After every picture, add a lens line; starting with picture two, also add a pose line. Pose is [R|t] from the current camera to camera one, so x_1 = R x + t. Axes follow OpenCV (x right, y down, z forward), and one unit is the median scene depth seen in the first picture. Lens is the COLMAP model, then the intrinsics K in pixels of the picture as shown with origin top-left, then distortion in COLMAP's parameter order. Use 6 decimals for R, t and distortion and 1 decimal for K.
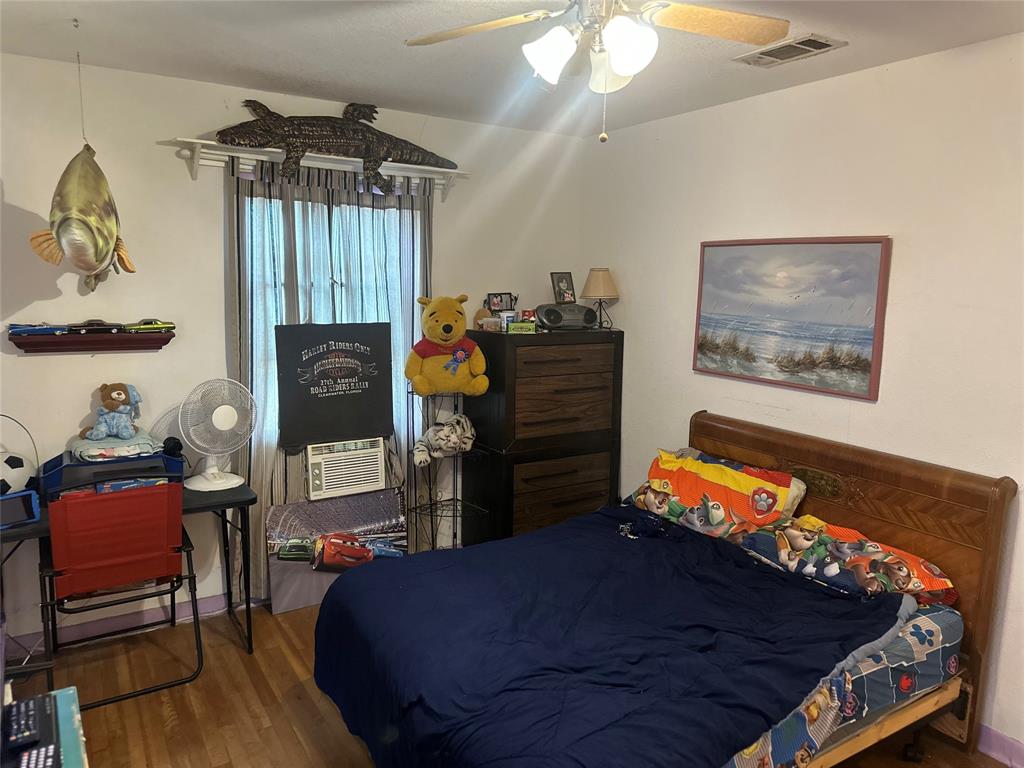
lens RADIAL K [[716.3, 0, 506.9], [0, 716.3, 395.0], [0, 0, 1]] dist [0.075118, -0.092650]
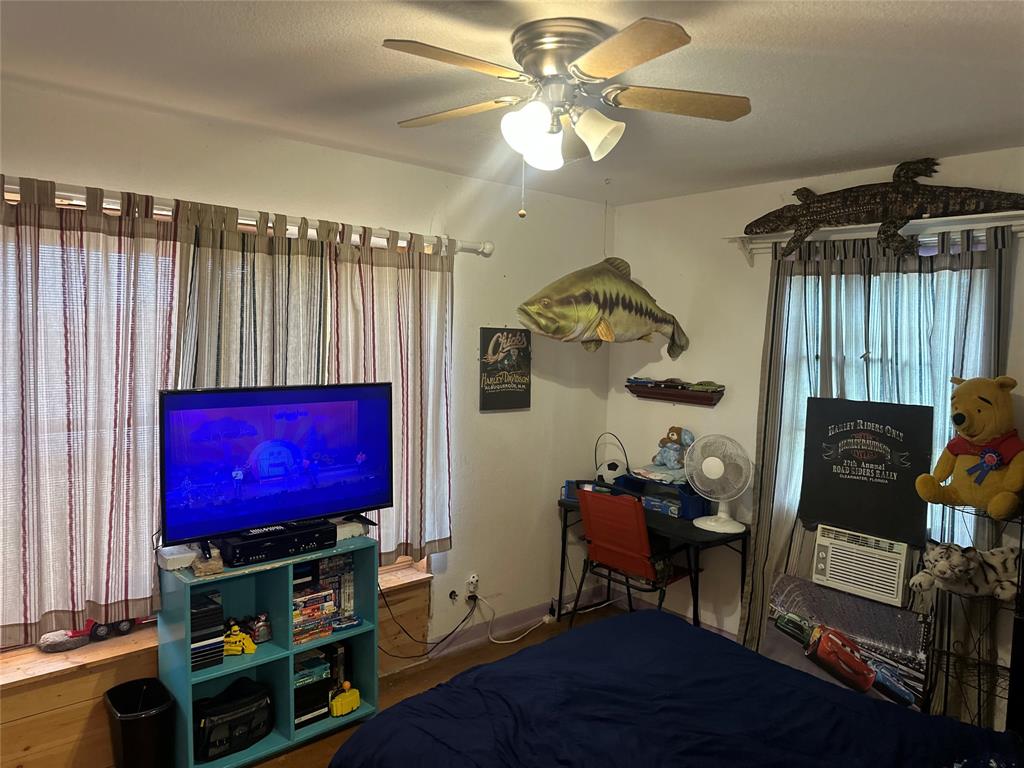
lens RADIAL K [[716.3, 0, 508.9], [0, 716.3, 382.4], [0, 0, 1]] dist [0.075118, -0.092650]
pose [[0.164850, 0.056242, -0.984714, 0.714598], [-0.189634, 0.981554, 0.024315, -0.072079], [0.967917, 0.182727, 0.172474, 0.484278]]
